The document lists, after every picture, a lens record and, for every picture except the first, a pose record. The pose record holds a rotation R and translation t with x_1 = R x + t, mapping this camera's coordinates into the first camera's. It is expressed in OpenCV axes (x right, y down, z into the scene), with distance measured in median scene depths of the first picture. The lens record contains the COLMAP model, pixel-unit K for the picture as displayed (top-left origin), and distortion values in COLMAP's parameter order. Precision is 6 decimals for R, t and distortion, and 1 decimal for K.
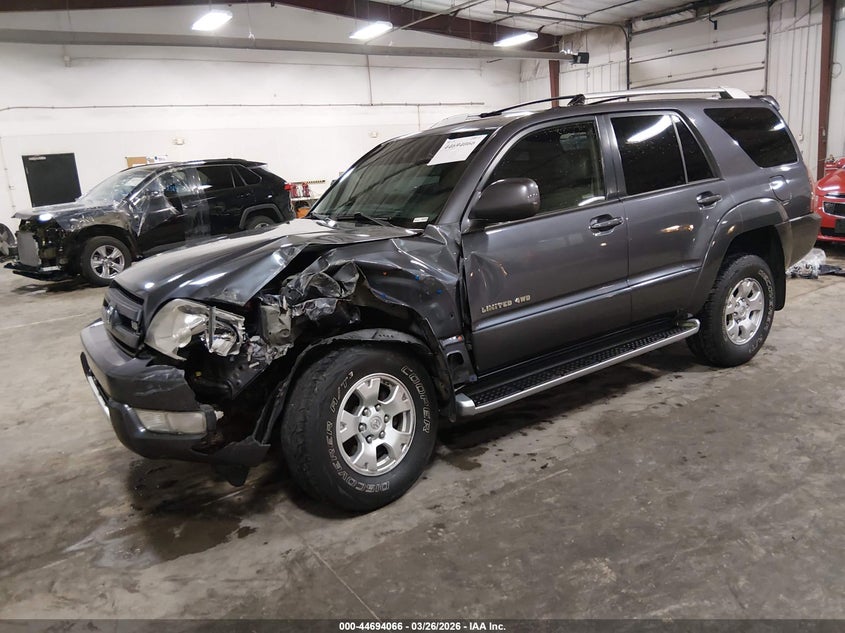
lens RADIAL K [[631.4, 0, 423.3], [0, 631.4, 312.1], [0, 0, 1]] dist [0.114240, -0.184303]
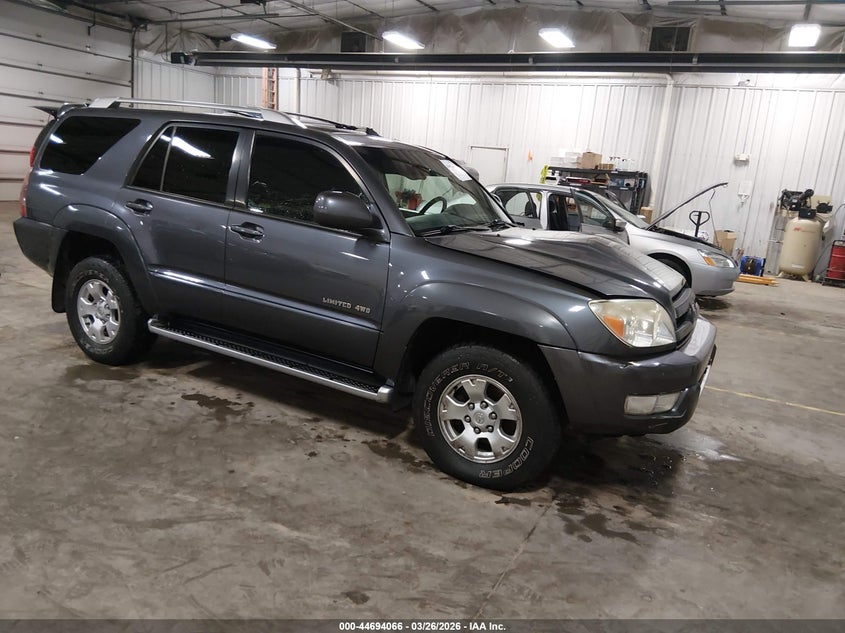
lens RADIAL K [[631.4, 0, 423.3], [0, 631.4, 312.1], [0, 0, 1]] dist [0.114240, -0.184303]
pose [[-0.469837, -0.168503, 0.866522, -0.834474], [0.149308, 0.952301, 0.266140, -0.250569], [-0.870035, 0.254421, -0.422267, 1.267070]]
